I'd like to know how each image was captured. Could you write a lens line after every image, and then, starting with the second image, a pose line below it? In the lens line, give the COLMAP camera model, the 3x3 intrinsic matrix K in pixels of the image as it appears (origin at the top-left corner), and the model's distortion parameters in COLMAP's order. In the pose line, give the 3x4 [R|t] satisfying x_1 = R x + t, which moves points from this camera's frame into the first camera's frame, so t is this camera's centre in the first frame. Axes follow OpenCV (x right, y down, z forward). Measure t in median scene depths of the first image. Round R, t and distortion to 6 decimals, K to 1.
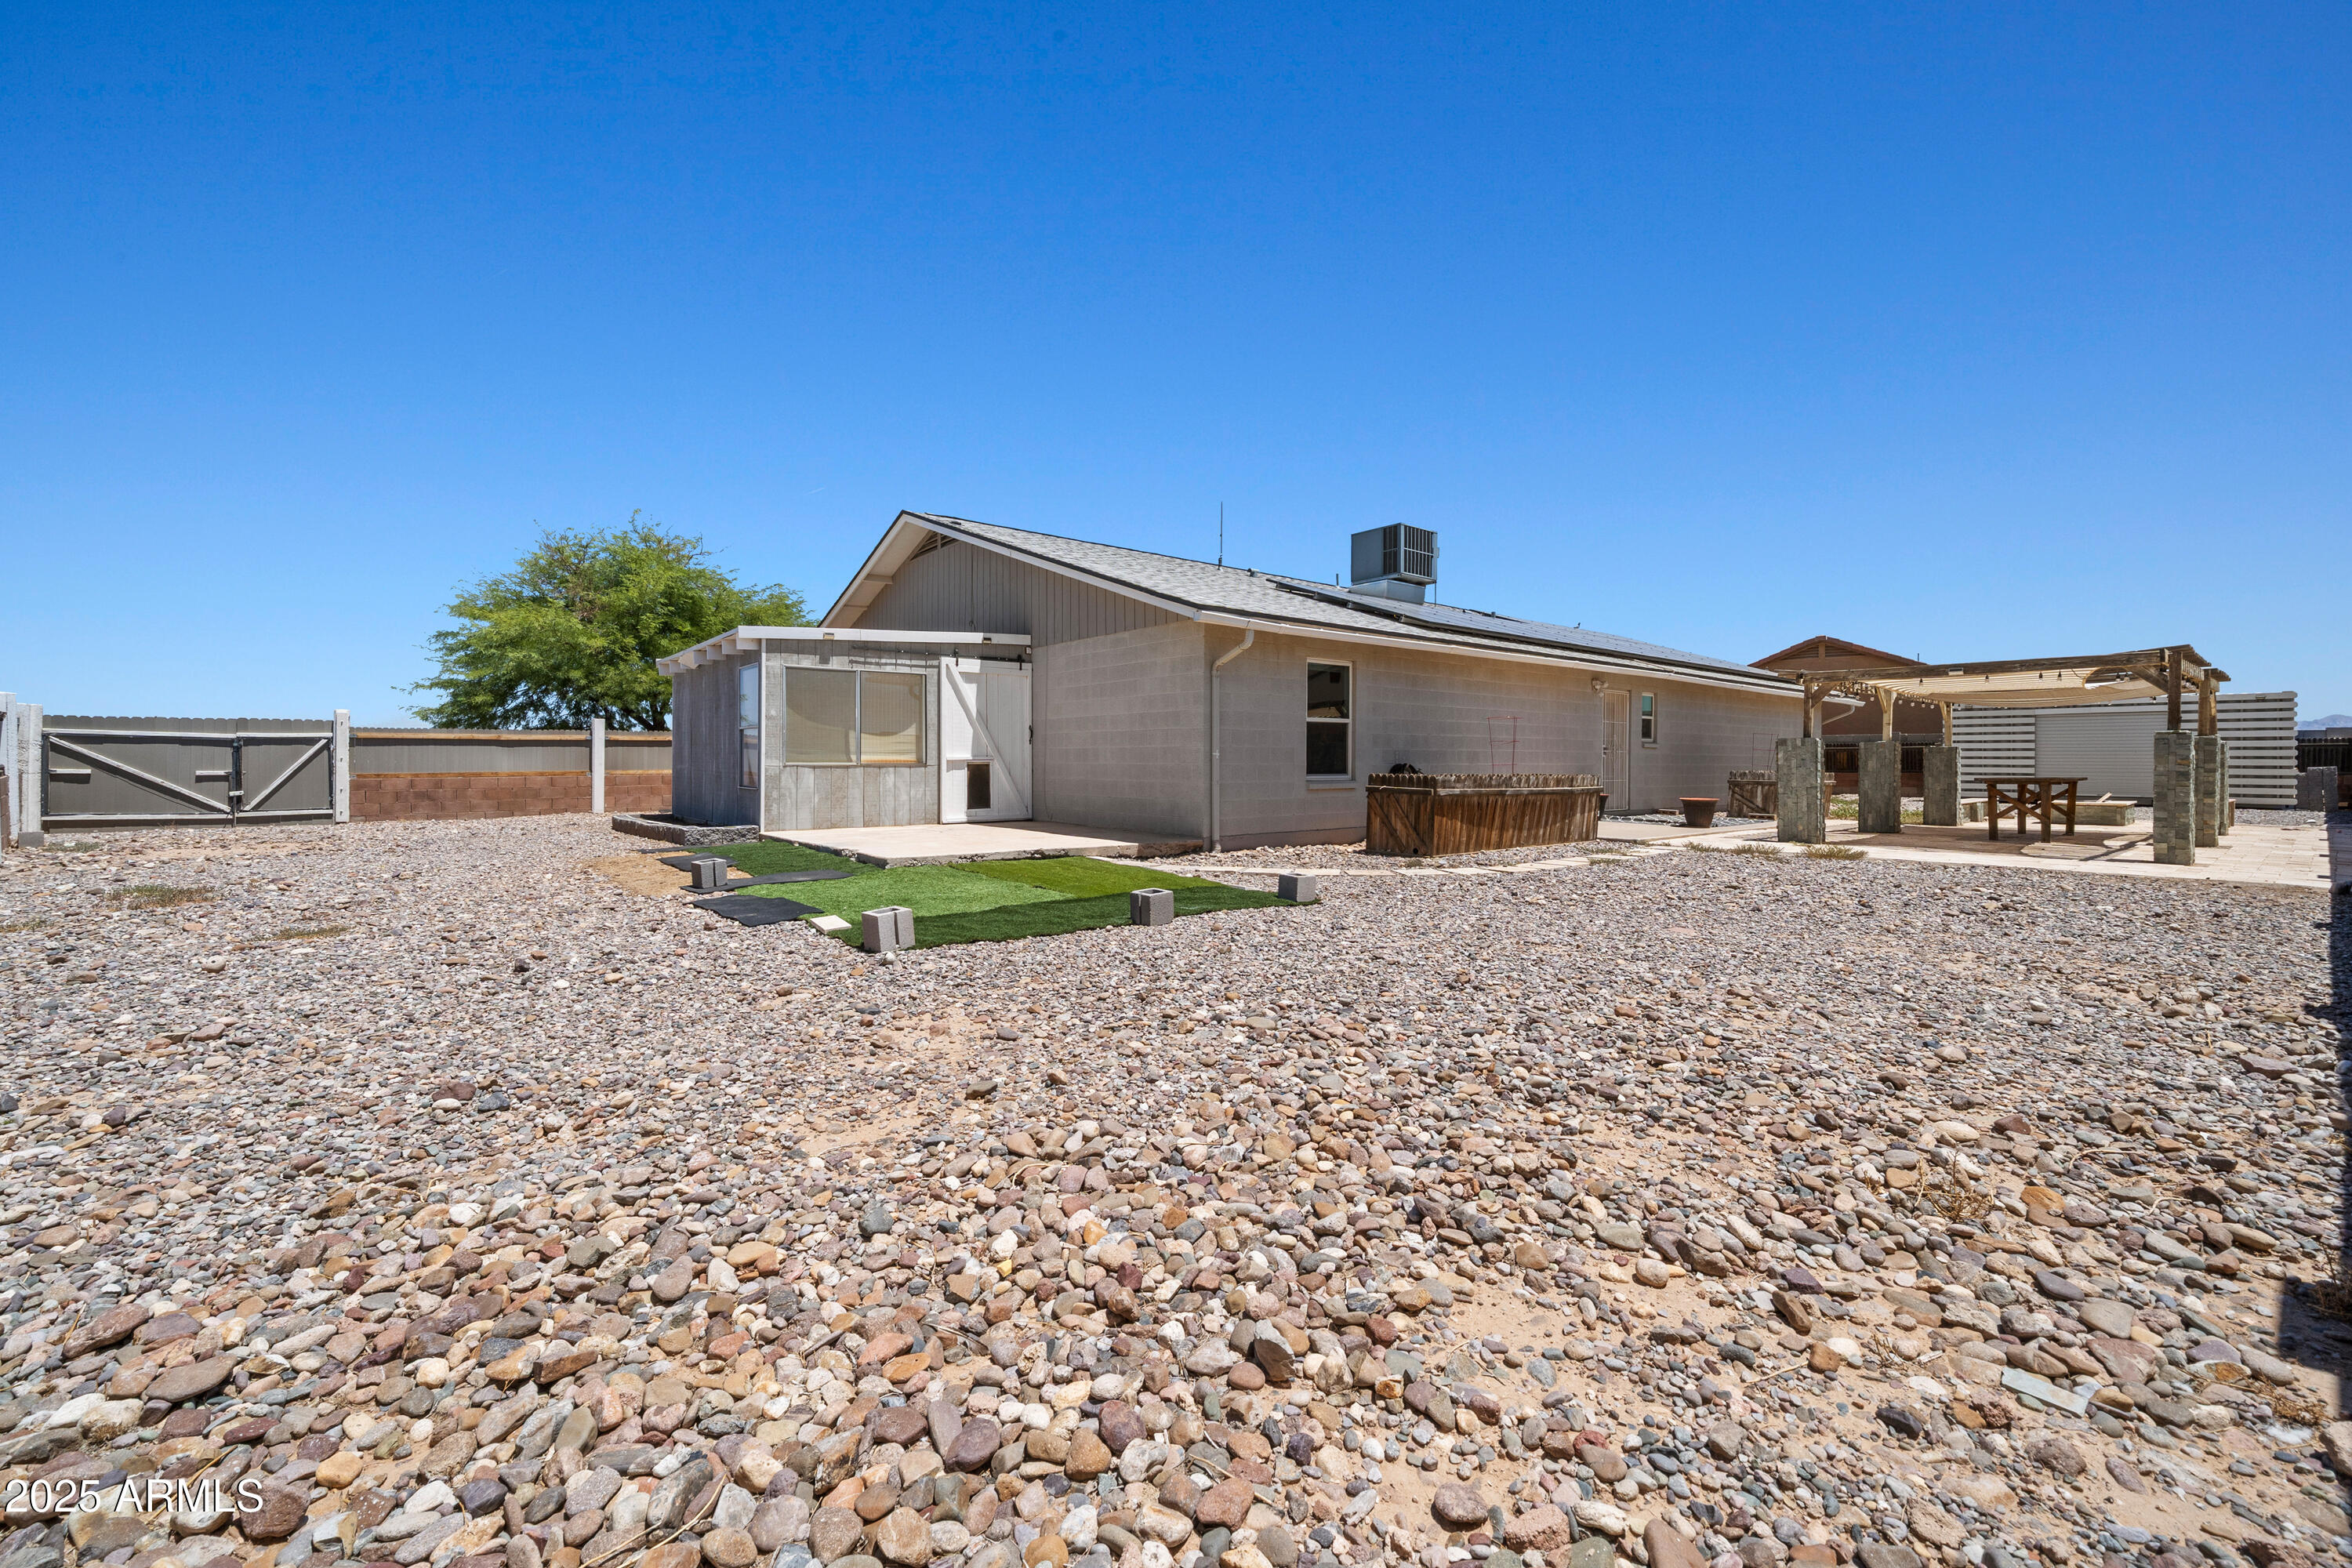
lens RADIAL K [[949.8, 0, 1169.7], [0, 949.8, 766.1], [0, 0, 1]] dist [-0.000197, 0.000032]
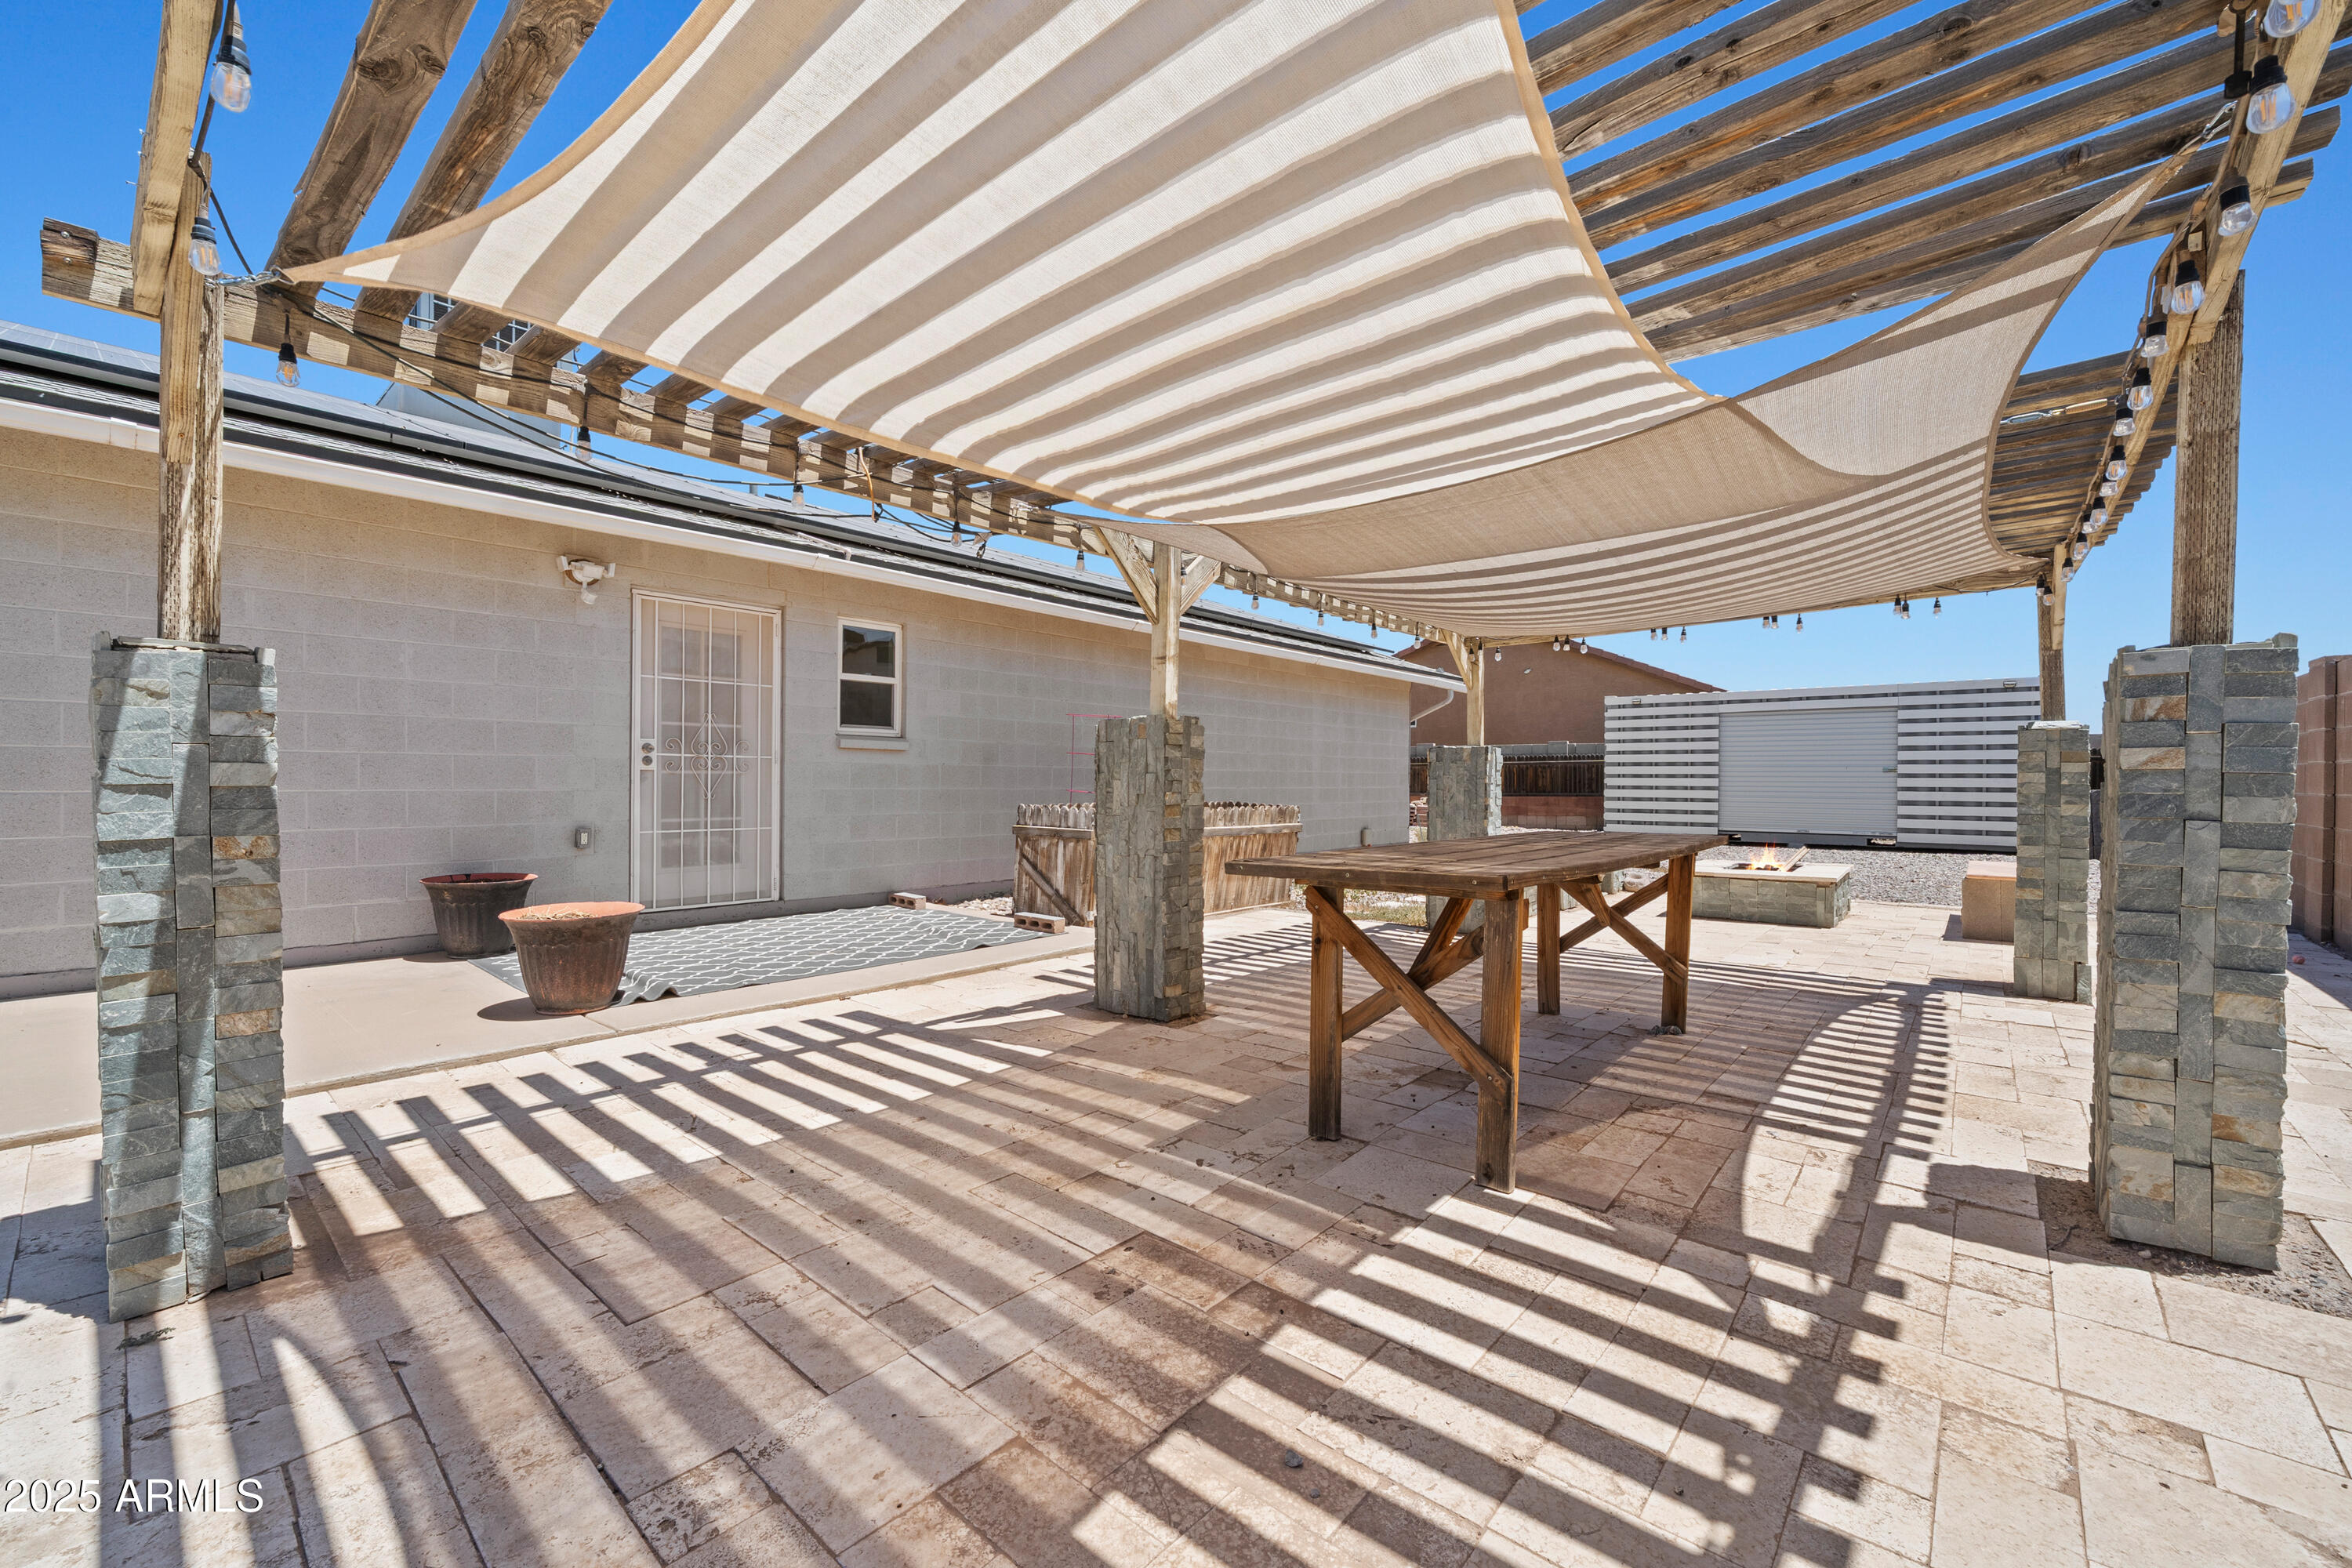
lens RADIAL K [[938.3, 0, 1176.0], [0, 938.3, 784.0], [0, 0, 1]] dist [-0.001210, -0.000092]
pose [[0.984443, -0.000693, 0.175702, 0.761674], [0.000931, 0.999999, -0.001271, -0.004263], [-0.175701, 0.001415, 0.984443, 0.757674]]
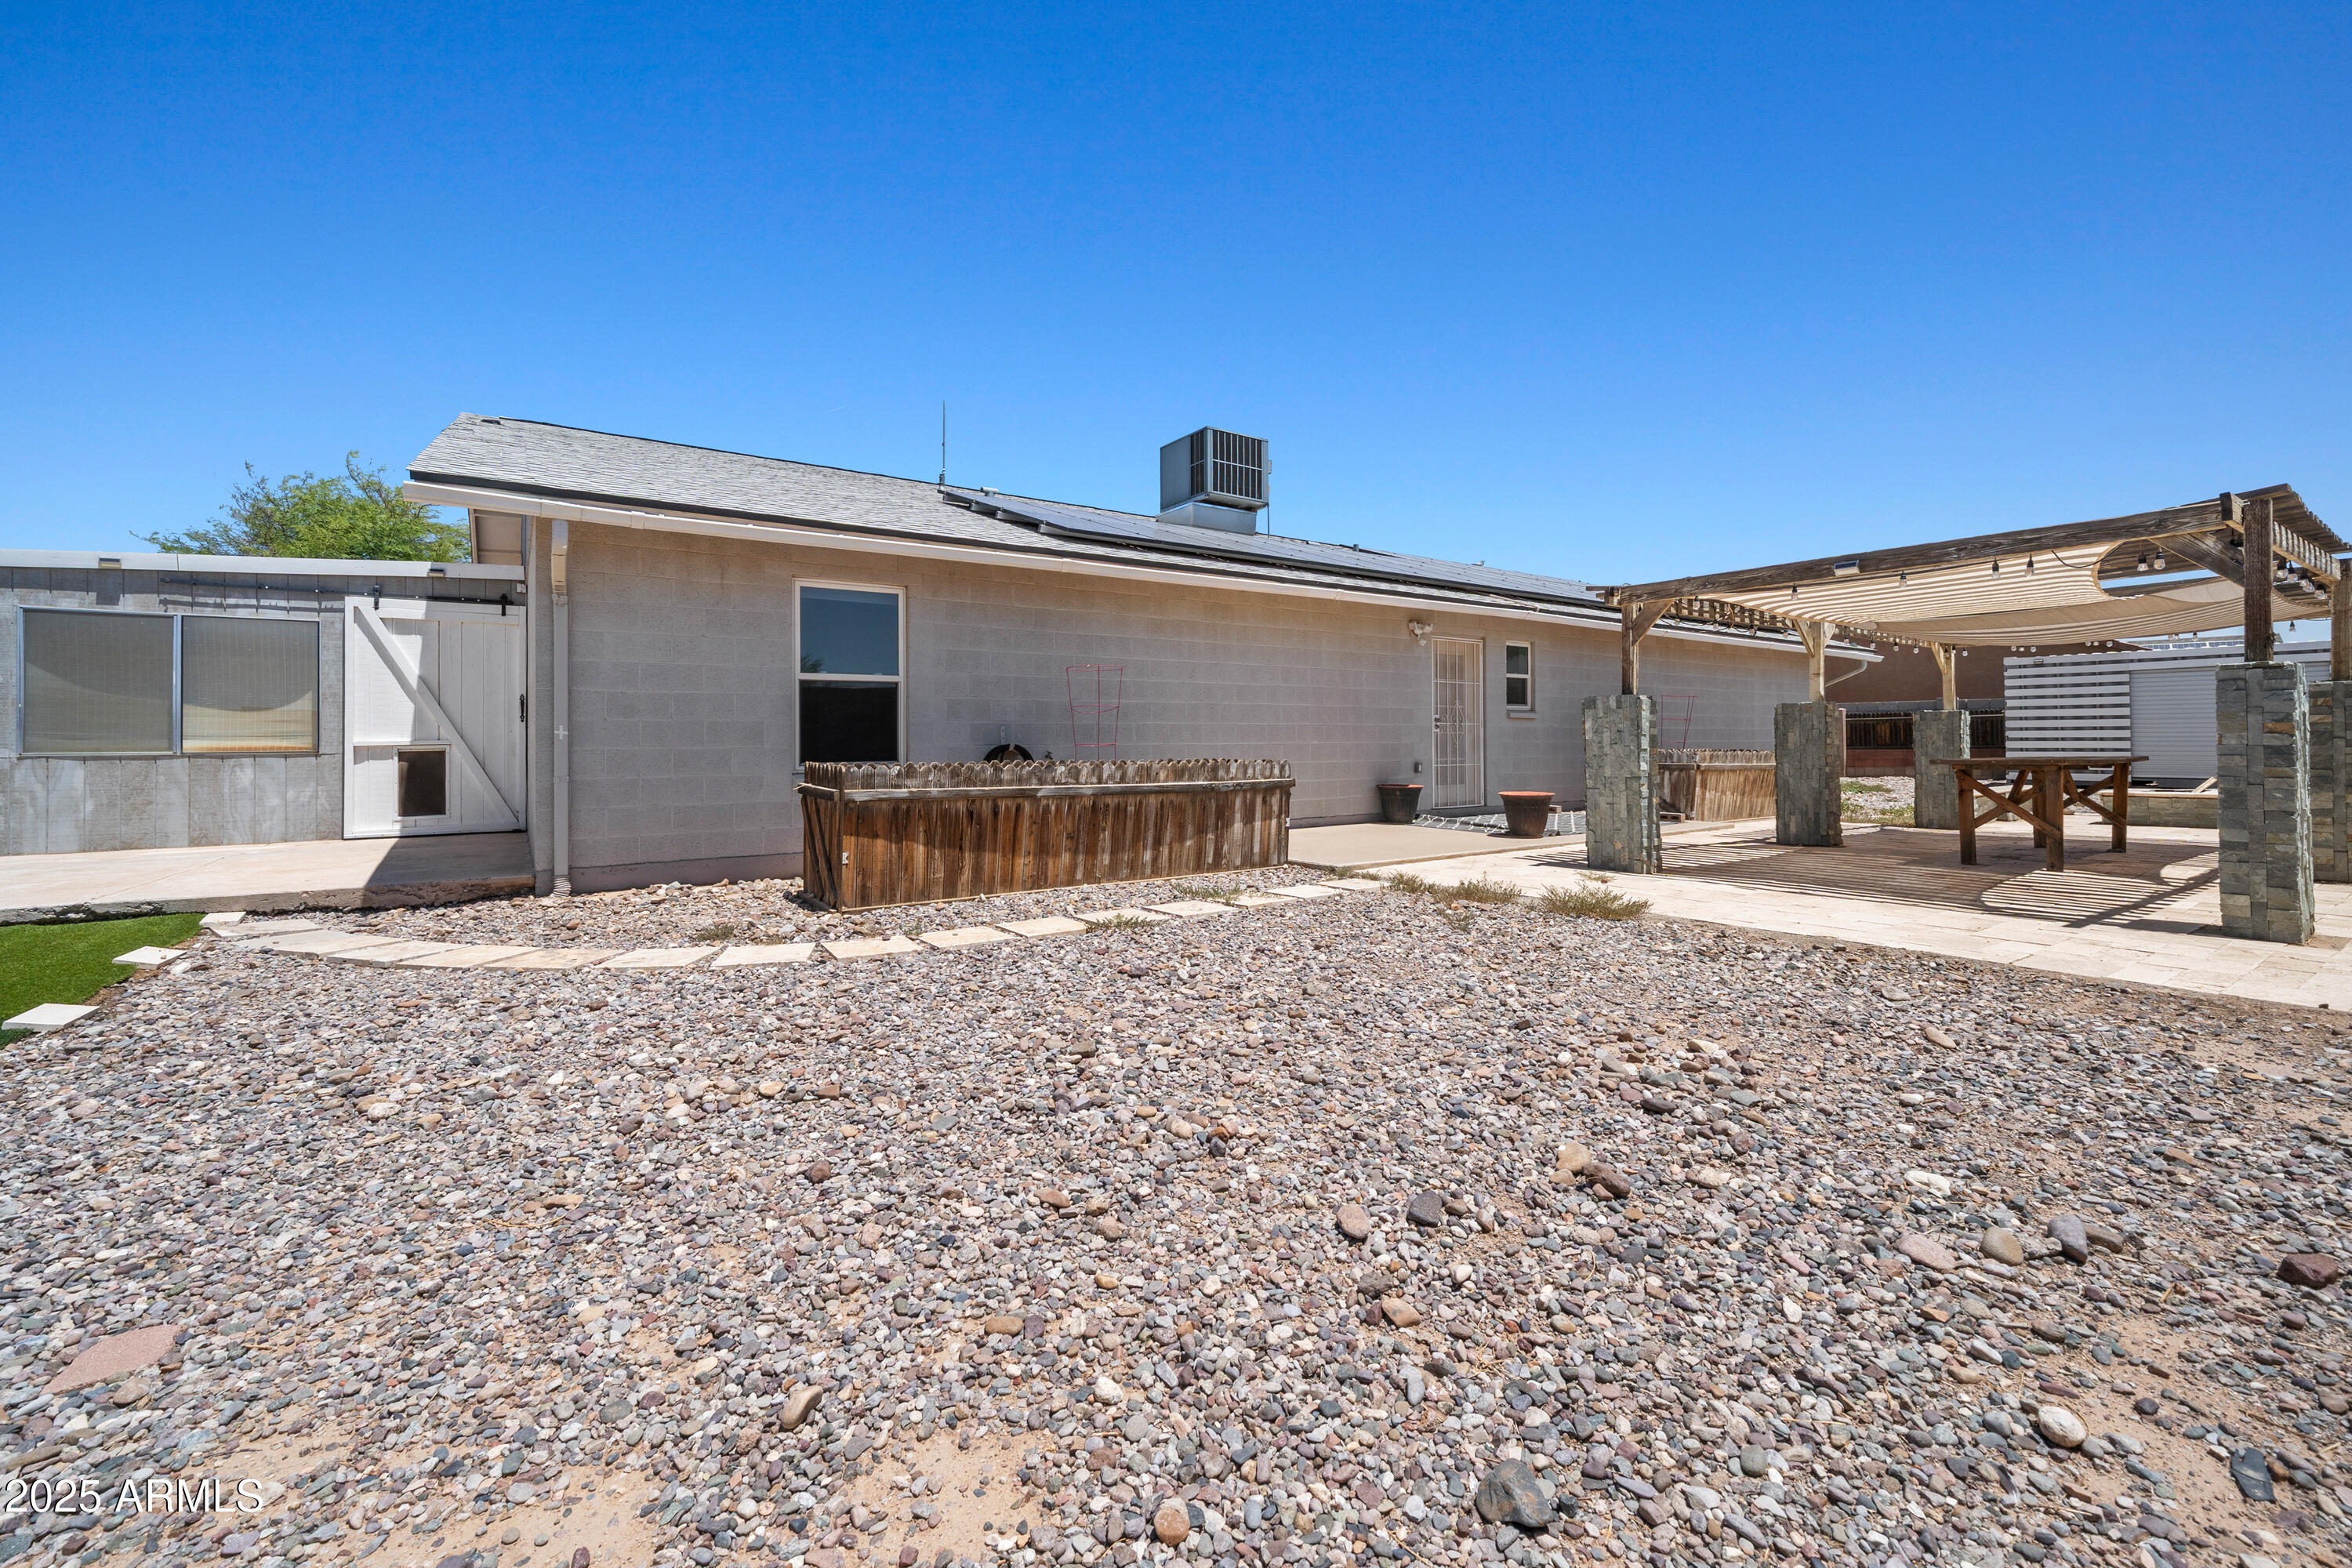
lens RADIAL K [[964.7, 0, 1173.7], [0, 964.7, 732.5], [0, 0, 1]] dist [0.000241, 0.000317]
pose [[0.997131, -0.010940, -0.074897, 0.403154], [0.009716, 0.999814, -0.016690, 0.001129], [0.075066, 0.015915, 0.997052, 0.347570]]
